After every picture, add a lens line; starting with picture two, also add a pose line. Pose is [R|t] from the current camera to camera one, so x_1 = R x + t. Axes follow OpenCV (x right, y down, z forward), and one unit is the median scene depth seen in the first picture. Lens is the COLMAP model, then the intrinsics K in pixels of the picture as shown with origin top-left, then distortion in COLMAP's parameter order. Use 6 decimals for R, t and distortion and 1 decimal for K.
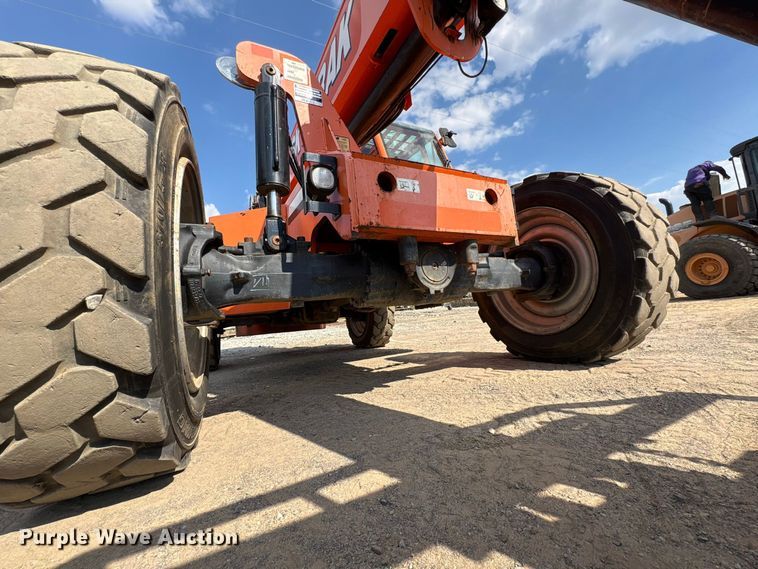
lens RADIAL K [[303.6, 0, 379.7], [0, 303.6, 285.7], [0, 0, 1]] dist [-0.000084, -0.000014]
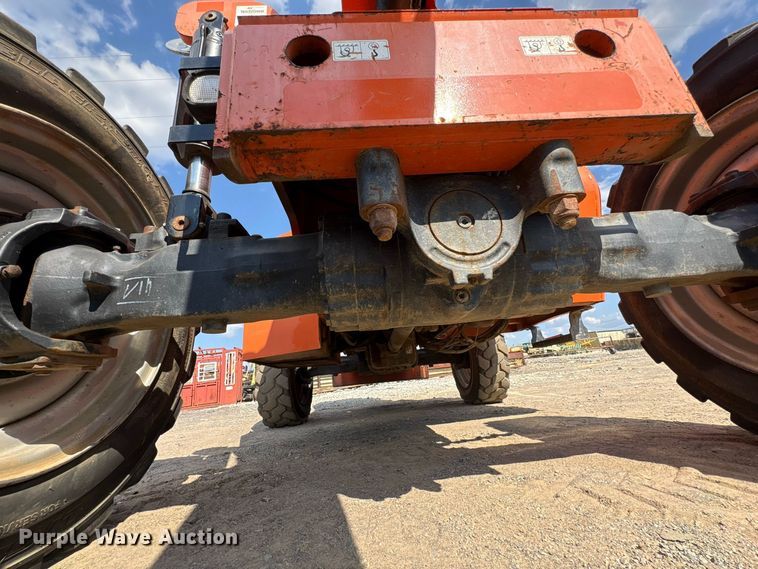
lens RADIAL K [[303.6, 0, 379.4], [0, 303.6, 286.1], [0, 0, 1]] dist [-0.000084, -0.000014]
pose [[0.910970, -0.121474, -0.394179, 0.213175], [0.058188, 0.983941, -0.168744, 0.085904], [0.408347, 0.130784, 0.903409, 0.525343]]
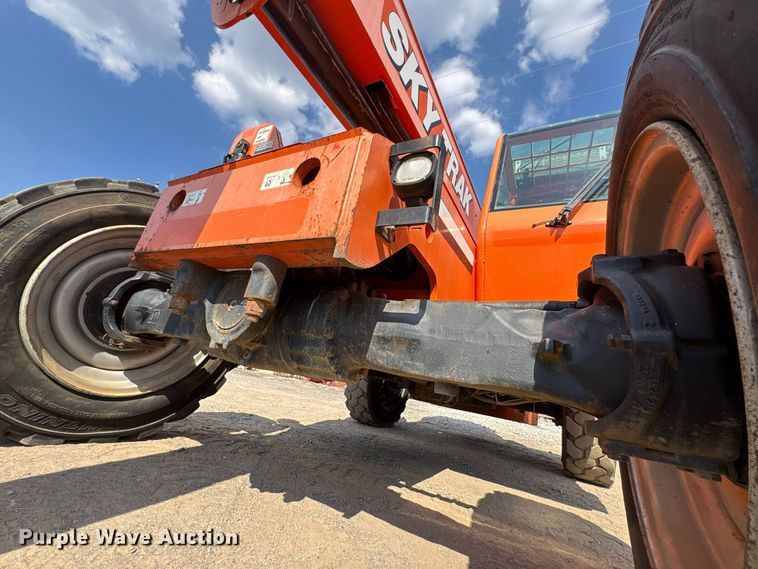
lens RADIAL K [[304.5, 0, 379.6], [0, 304.5, 284.9], [0, 0, 1]] dist [-0.000306, 0.000304]
pose [[0.561799, -0.066373, -0.824607, 0.814255], [-0.137036, 0.975539, -0.171884, -0.035521], [0.815845, 0.209565, 0.538961, 0.832590]]
